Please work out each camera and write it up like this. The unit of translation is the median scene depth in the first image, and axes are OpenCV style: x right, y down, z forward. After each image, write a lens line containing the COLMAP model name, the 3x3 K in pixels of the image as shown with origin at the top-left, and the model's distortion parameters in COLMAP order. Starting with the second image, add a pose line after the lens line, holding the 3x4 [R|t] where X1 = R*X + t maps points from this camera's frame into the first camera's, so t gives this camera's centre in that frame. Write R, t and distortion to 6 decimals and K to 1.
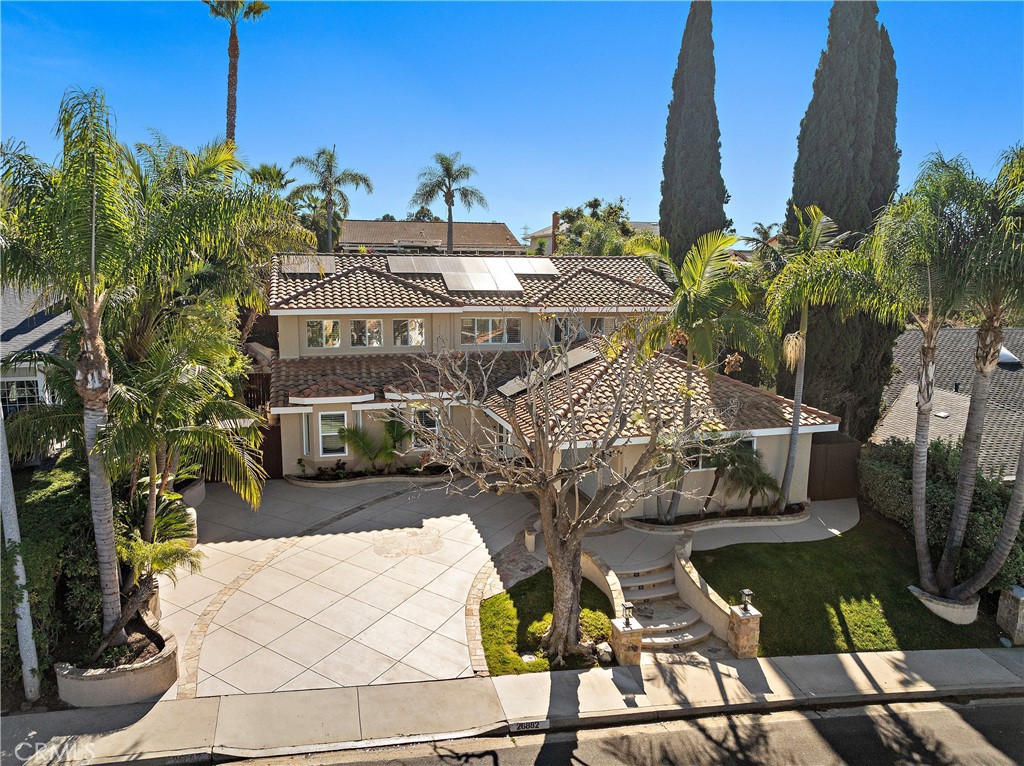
lens RADIAL K [[722.9, 0, 512.0], [0, 722.9, 383.0], [0, 0, 1]] dist [-0.035719, -0.008408]
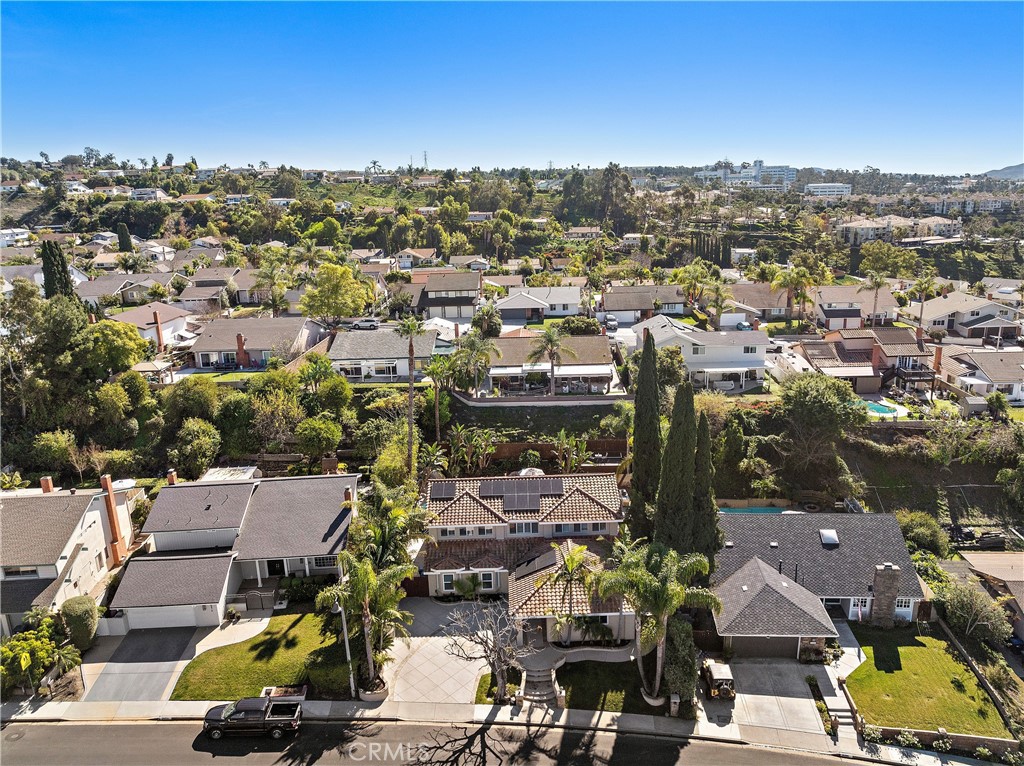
lens RADIAL K [[728.5, 0, 512.0], [0, 728.5, 383.0], [0, 0, 1]] dist [-0.044198, 0.012239]
pose [[0.964364, 0.030137, -0.262858, 0.958216], [-0.005713, 0.995632, 0.093193, -1.371476], [0.264518, -0.088370, 0.960323, -2.020942]]
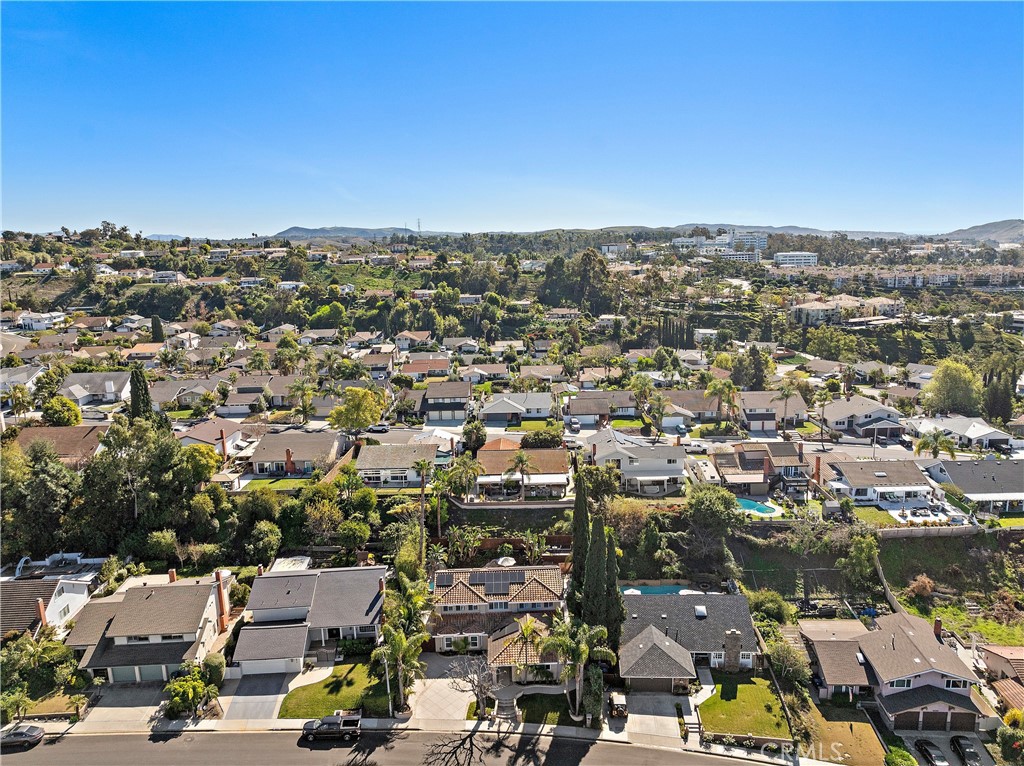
lens RADIAL K [[722.9, 0, 512.0], [0, 722.9, 383.0], [0, 0, 1]] dist [-0.035719, -0.008408]
pose [[0.968130, 0.014510, -0.250029, 1.592153], [-0.007513, 0.999554, 0.028914, -2.255762], [0.250337, -0.026114, 0.967806, -4.015417]]
